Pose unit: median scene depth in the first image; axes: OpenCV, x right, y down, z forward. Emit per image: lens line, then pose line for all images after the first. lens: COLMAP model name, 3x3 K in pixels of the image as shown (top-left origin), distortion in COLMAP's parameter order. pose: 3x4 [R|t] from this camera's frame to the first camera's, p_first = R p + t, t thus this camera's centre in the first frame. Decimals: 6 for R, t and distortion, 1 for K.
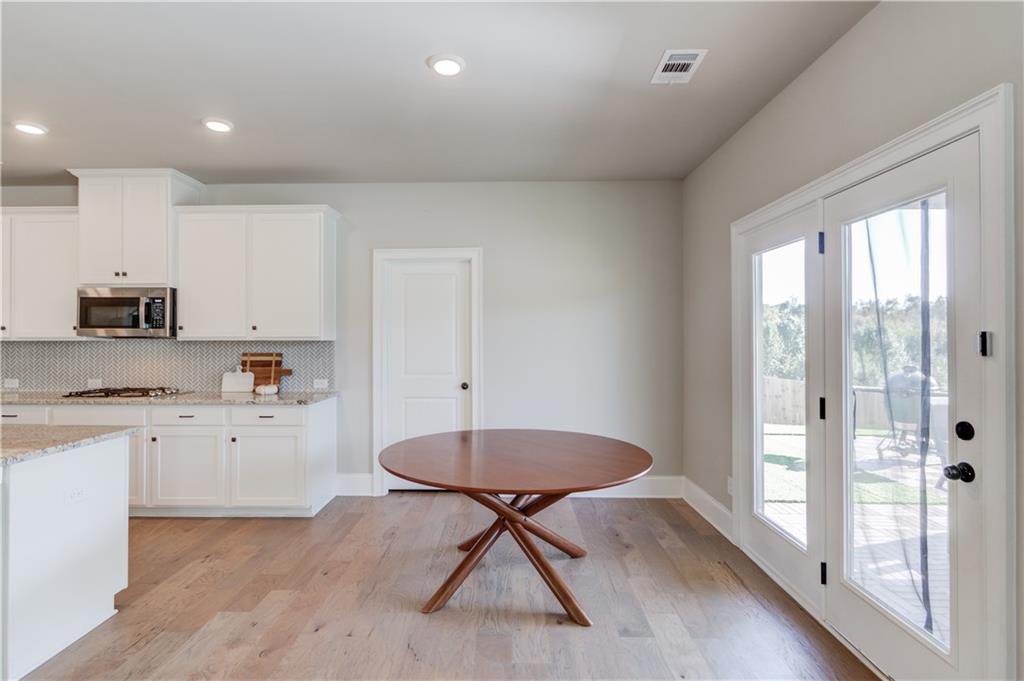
lens RADIAL K [[494.2, 0, 505.0], [0, 494.2, 342.7], [0, 0, 1]] dist [-0.015659, 0.007623]
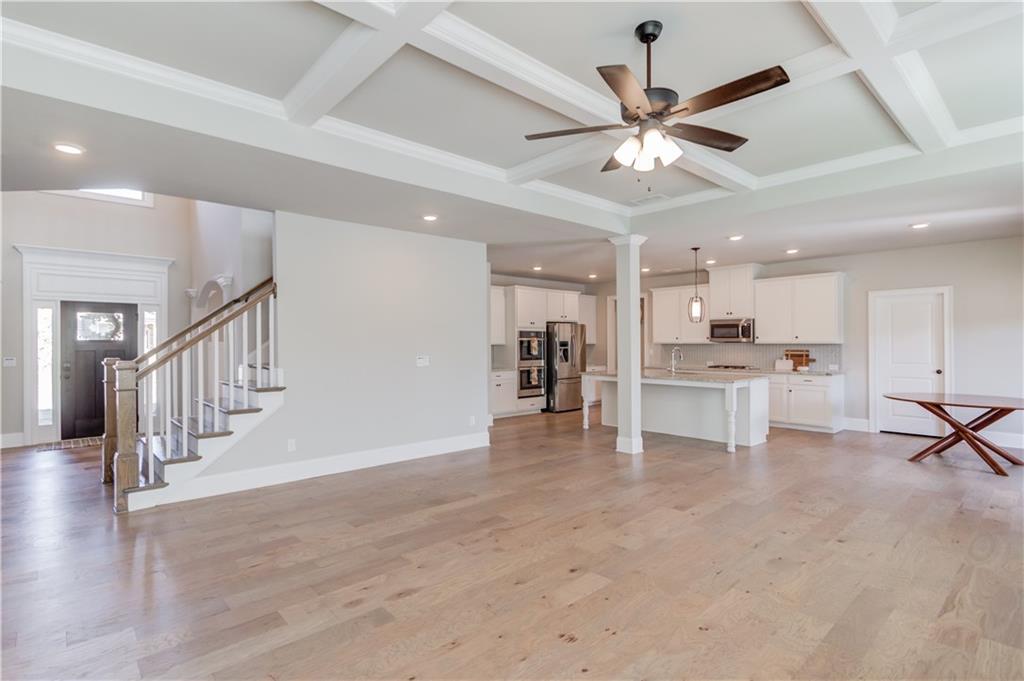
lens RADIAL K [[494.2, 0, 488.6], [0, 494.2, 341.3], [0, 0, 1]] dist [-0.015659, 0.007623]
pose [[0.659227, -0.003872, -0.751934, 0.164682], [0.001366, 0.999991, -0.003952, -0.007613], [0.751943, 0.001578, 0.659226, -1.245095]]
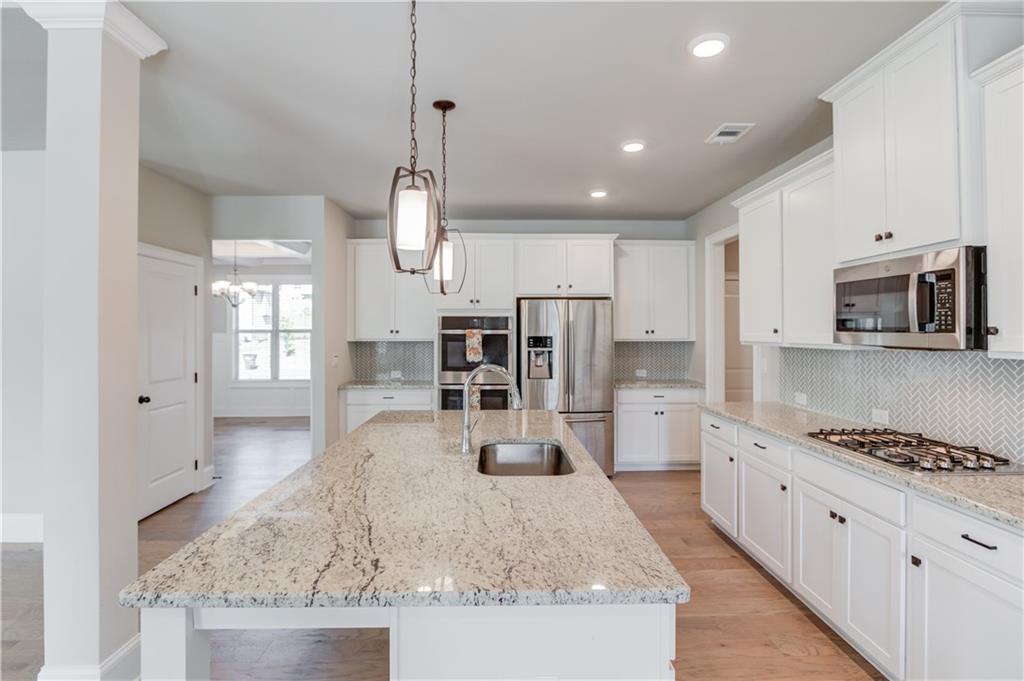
lens RADIAL K [[499.6, 0, 507.3], [0, 499.6, 332.8], [0, 0, 1]] dist [-0.031482, 0.001296]
pose [[0.043326, 0.002768, -0.999057, -0.229146], [-0.002434, 0.999993, 0.002665, -0.028233], [0.999058, 0.002316, 0.043332, 0.528690]]
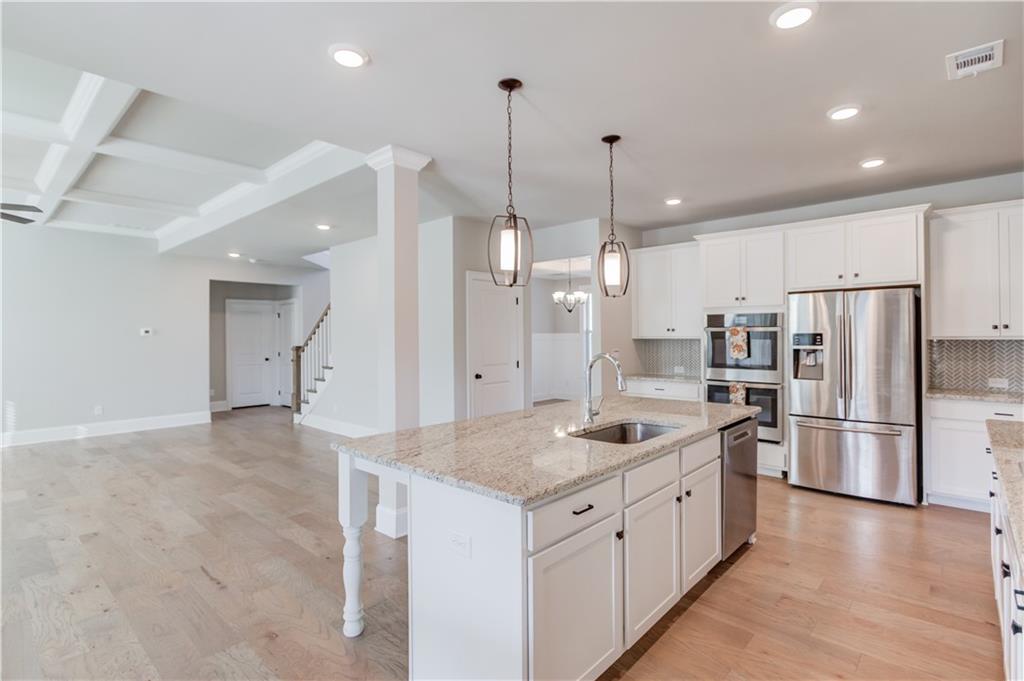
lens RADIAL K [[494.2, 0, 525.2], [0, 494.2, 350.3], [0, 0, 1]] dist [-0.015659, 0.007623]
pose [[-0.649850, 0.030727, -0.759441, -0.197846], [0.005877, 0.999356, 0.035405, -0.021302], [0.760040, 0.018545, -0.649612, 0.898022]]
